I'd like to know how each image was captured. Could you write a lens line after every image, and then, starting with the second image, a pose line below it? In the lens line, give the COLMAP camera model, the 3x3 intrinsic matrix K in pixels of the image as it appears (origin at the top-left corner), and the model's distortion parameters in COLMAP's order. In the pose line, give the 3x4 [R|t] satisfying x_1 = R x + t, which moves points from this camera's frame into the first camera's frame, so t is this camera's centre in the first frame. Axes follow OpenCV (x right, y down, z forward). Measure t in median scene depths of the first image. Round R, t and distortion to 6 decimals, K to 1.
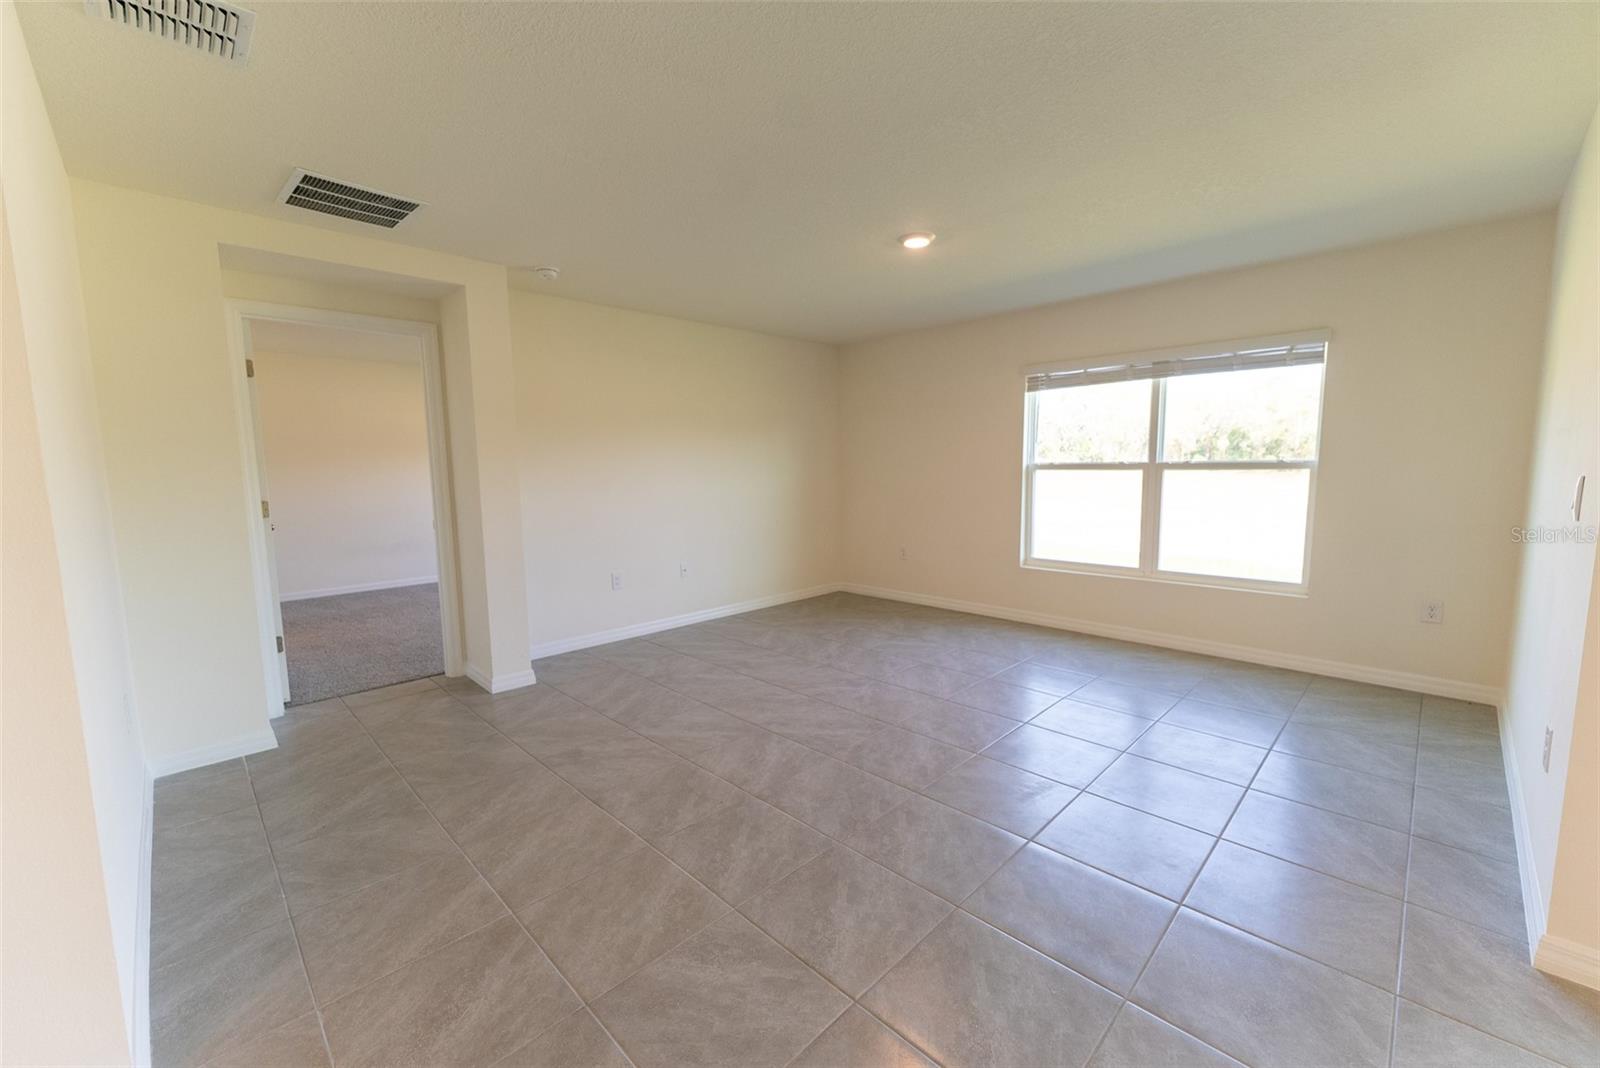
lens RADIAL K [[634.9, 0, 806.5], [0, 634.9, 534.5], [0, 0, 1]] dist [0.002226, -0.000241]
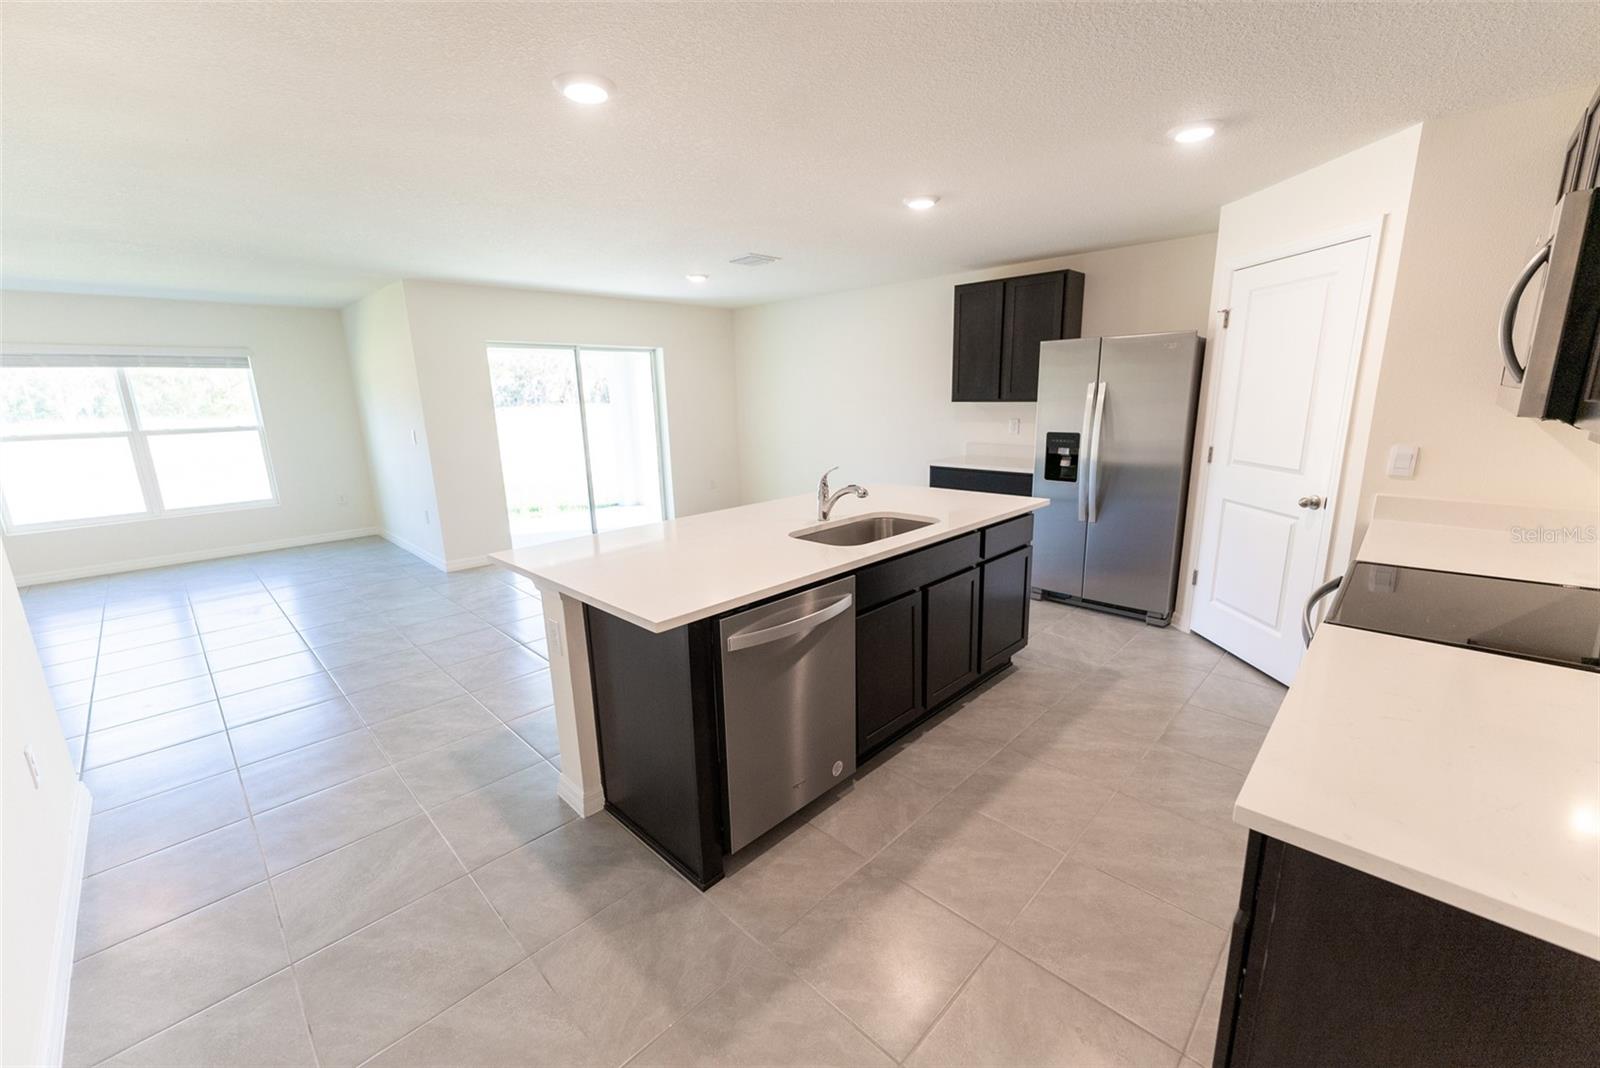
lens RADIAL K [[634.9, 0, 806.5], [0, 634.9, 534.5], [0, 0, 1]] dist [0.002226, -0.000241]
pose [[-0.006728, -0.208896, 0.977915, -0.845260], [0.130553, 0.969383, 0.207971, 0.002960], [-0.991418, 0.129069, 0.020750, -0.414917]]
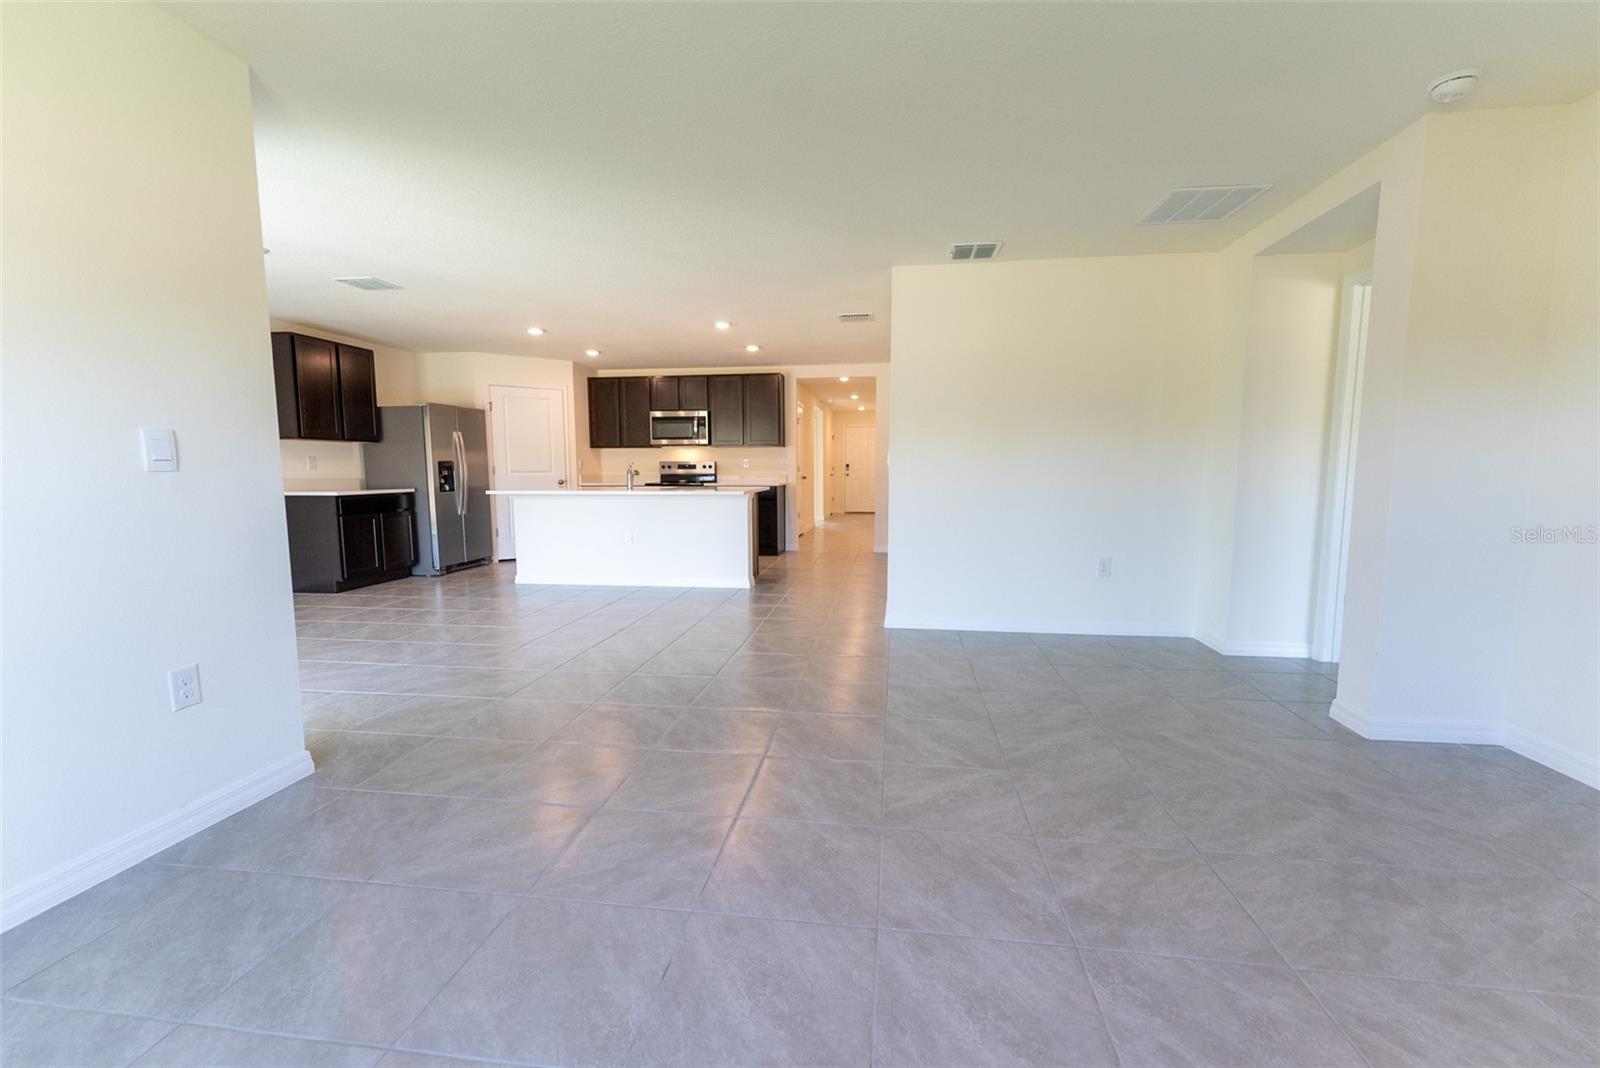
lens RADIAL K [[648.2, 0, 809.5], [0, 648.2, 539.1], [0, 0, 1]] dist [-0.000138, -0.000091]
pose [[-0.800203, 0.079958, -0.594376, 0.397373], [-0.052336, 0.977982, 0.202021, -0.074619], [0.597442, 0.192765, -0.778399, 1.007783]]
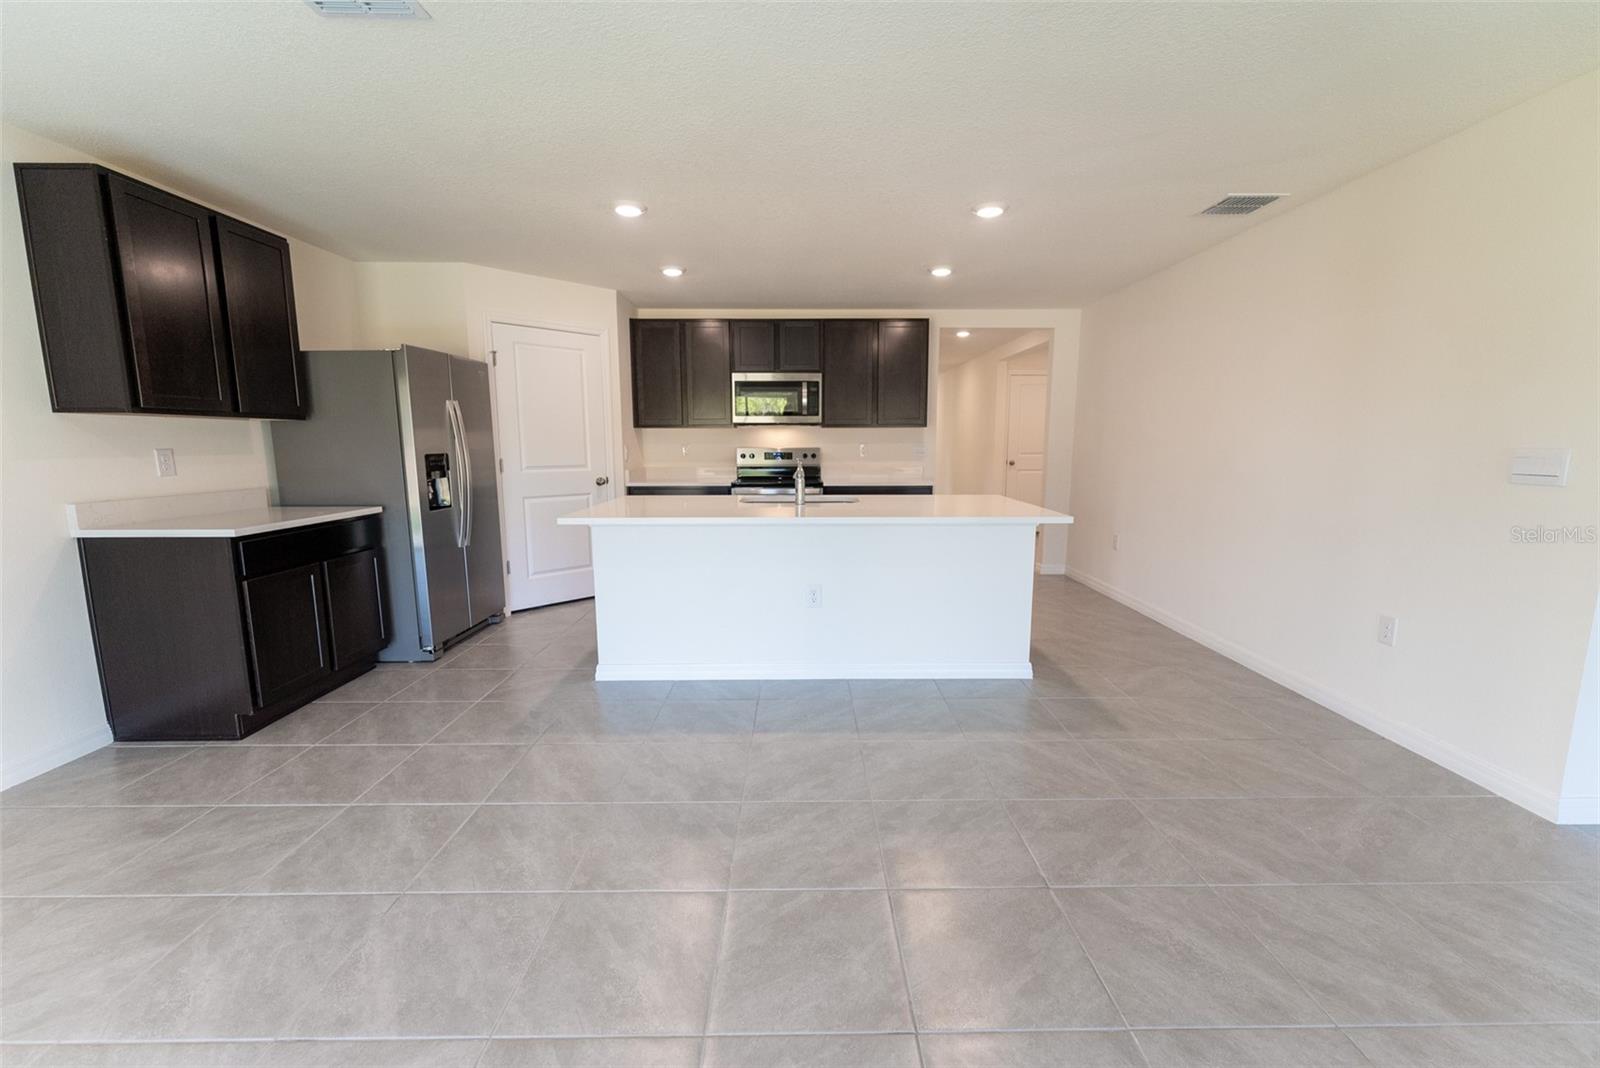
lens RADIAL K [[648.2, 0, 809.5], [0, 648.2, 539.1], [0, 0, 1]] dist [-0.000138, -0.000091]
pose [[-0.710107, 0.117510, -0.694218, 0.414835], [-0.067467, 0.970082, 0.233216, -0.020113], [0.700854, 0.212445, -0.680934, 0.169699]]
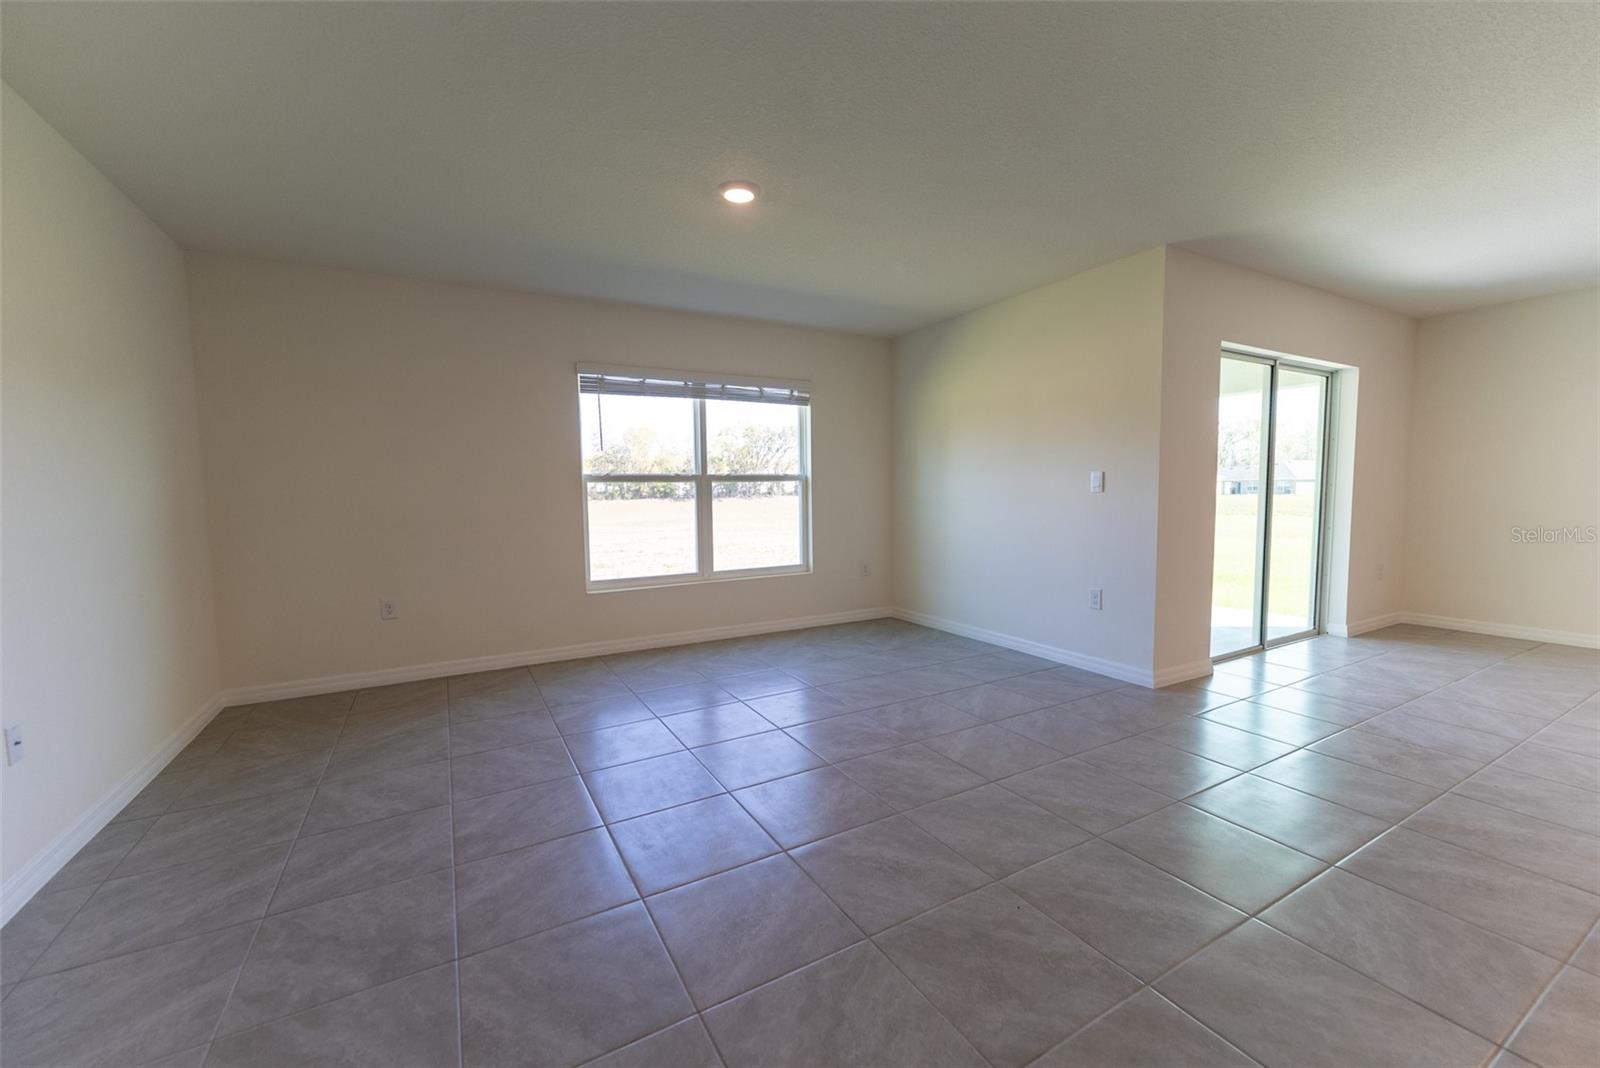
lens RADIAL K [[634.9, 0, 806.5], [0, 634.9, 534.5], [0, 0, 1]] dist [0.002226, -0.000241]
pose [[0.265777, -0.058219, 0.962275, -0.479925], [0.112167, 0.993263, 0.029114, -0.022743], [-0.957487, 0.100198, 0.270517, 0.556103]]
